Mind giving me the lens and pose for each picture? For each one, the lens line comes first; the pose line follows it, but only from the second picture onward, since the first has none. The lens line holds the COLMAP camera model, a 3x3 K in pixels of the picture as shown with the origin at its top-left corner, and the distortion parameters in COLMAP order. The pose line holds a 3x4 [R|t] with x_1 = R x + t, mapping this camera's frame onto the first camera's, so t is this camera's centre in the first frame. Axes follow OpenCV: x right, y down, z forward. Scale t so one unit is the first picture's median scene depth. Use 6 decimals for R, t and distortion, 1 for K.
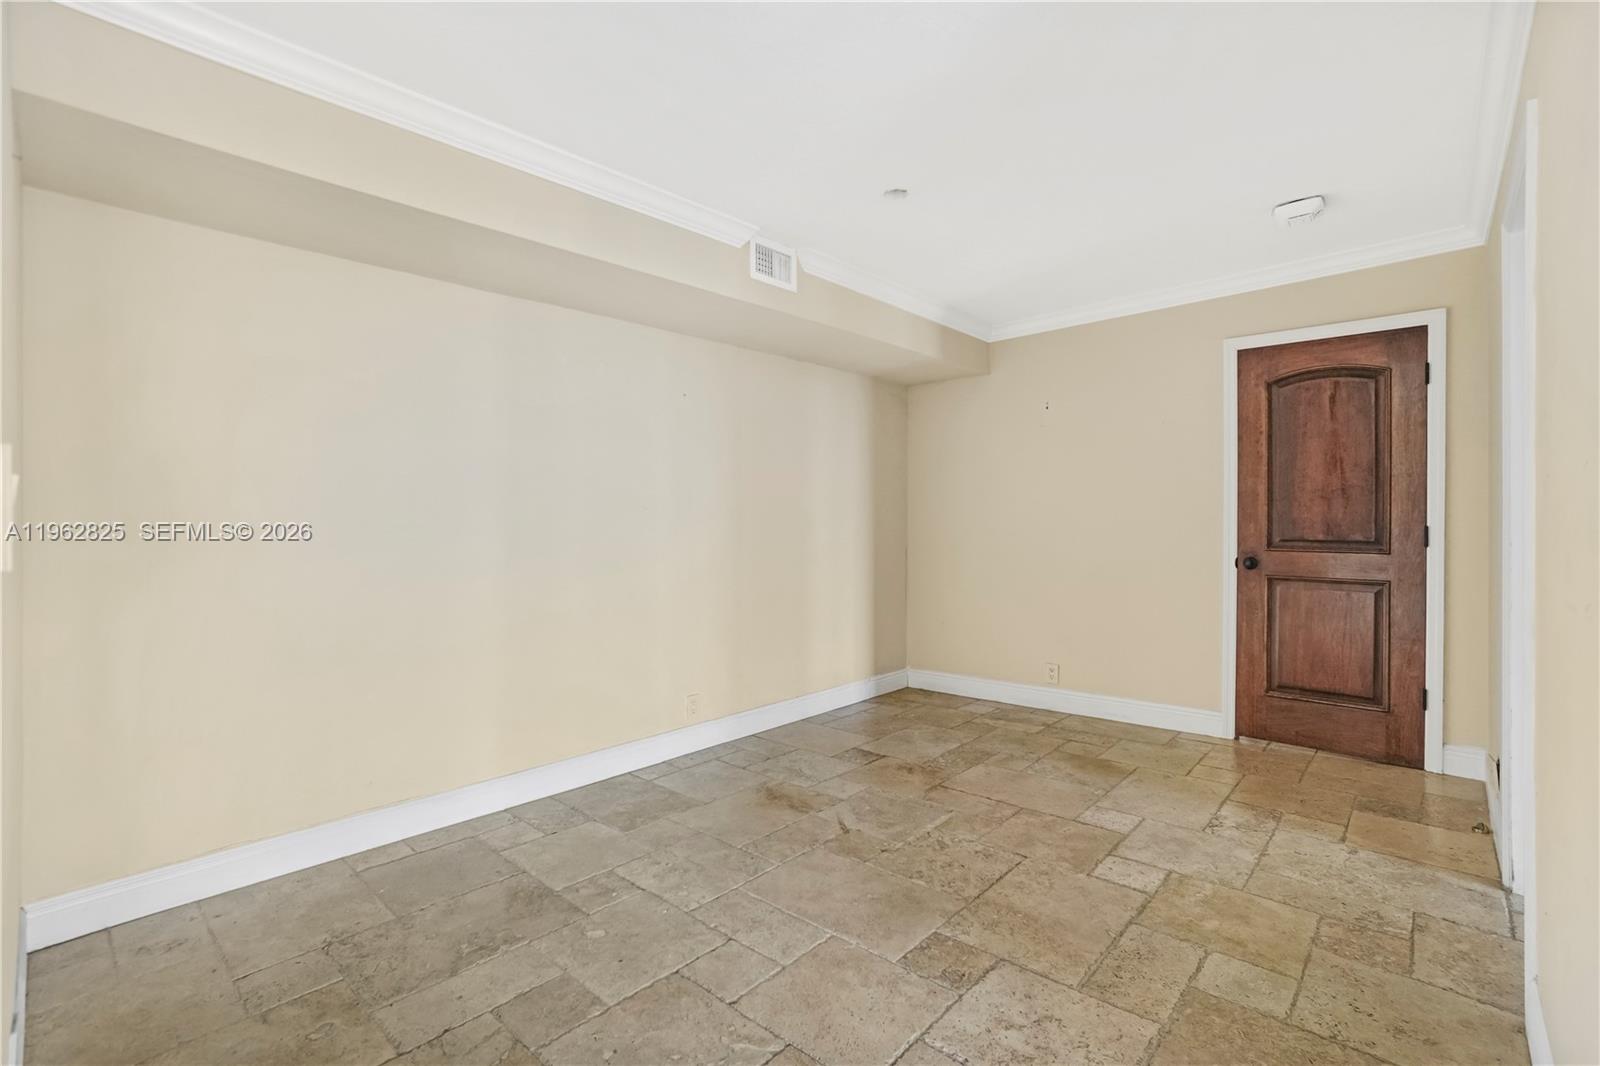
lens RADIAL K [[721.3, 0, 793.6], [0, 721.3, 518.9], [0, 0, 1]] dist [-0.054417, 0.022368]
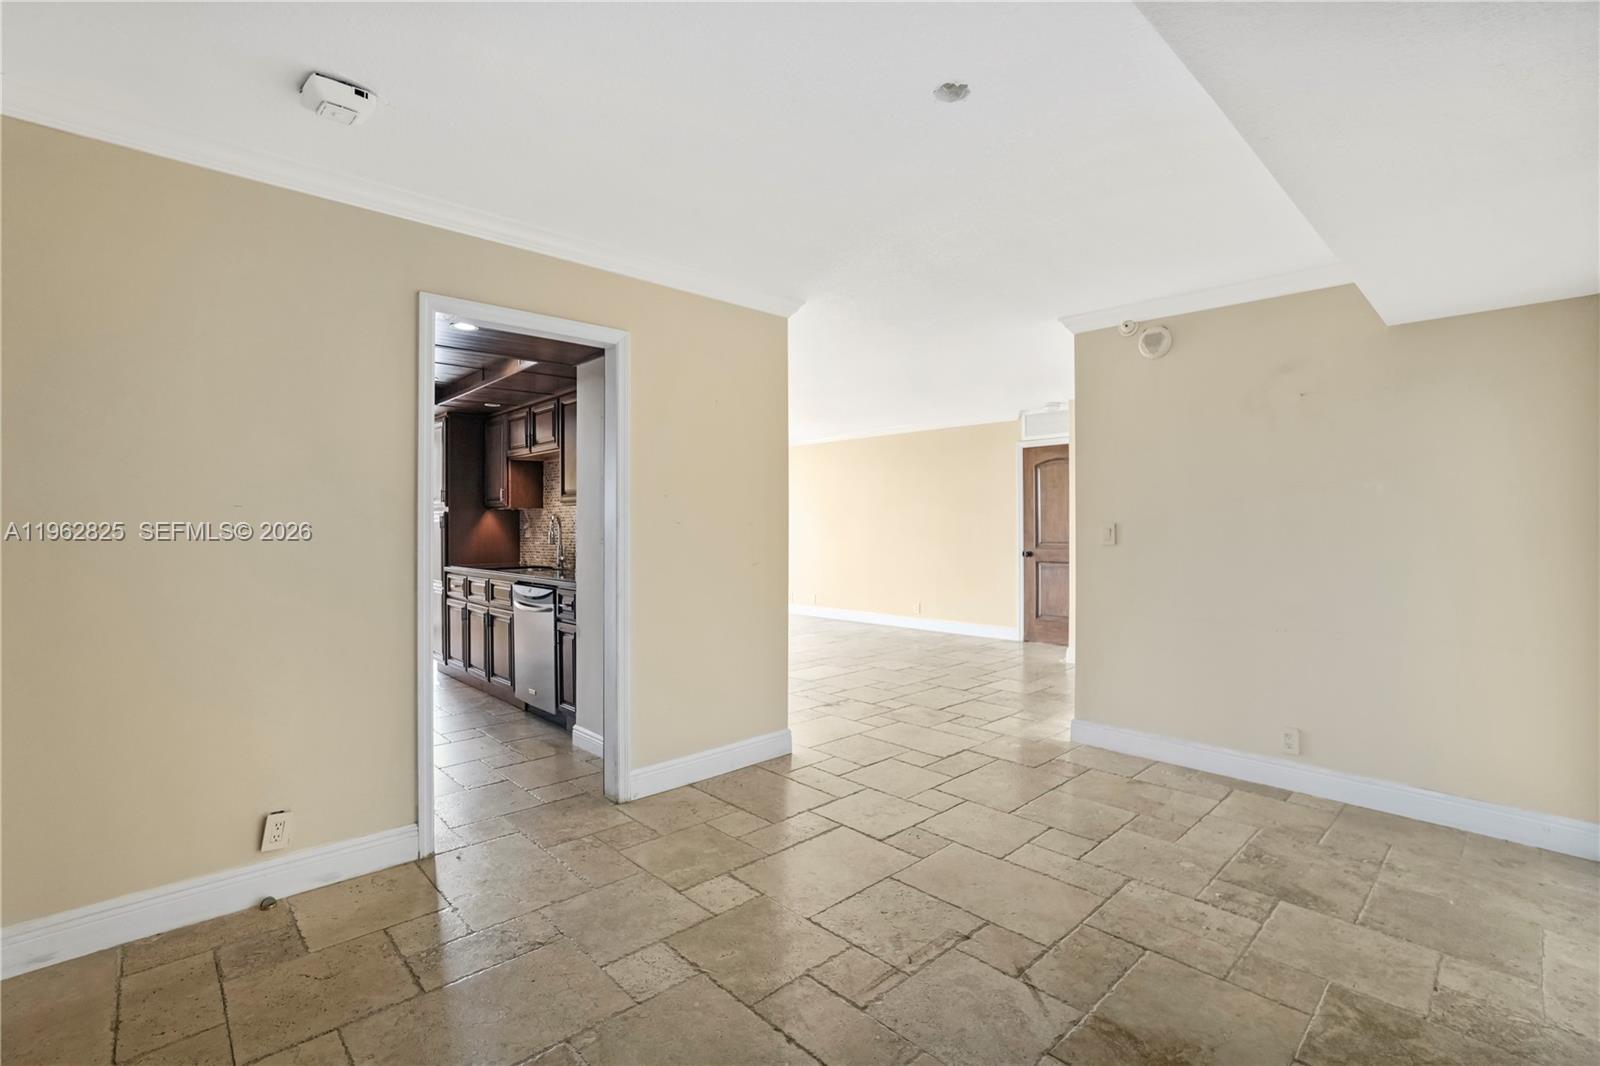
lens RADIAL K [[721.3, 0, 793.6], [0, 721.3, 518.9], [0, 0, 1]] dist [-0.054417, 0.022368]
pose [[-0.996975, 0.003757, 0.077636, 0.300488], [0.003196, 0.999968, -0.007351, -0.033452], [-0.077661, -0.007081, -0.996955, 2.100177]]
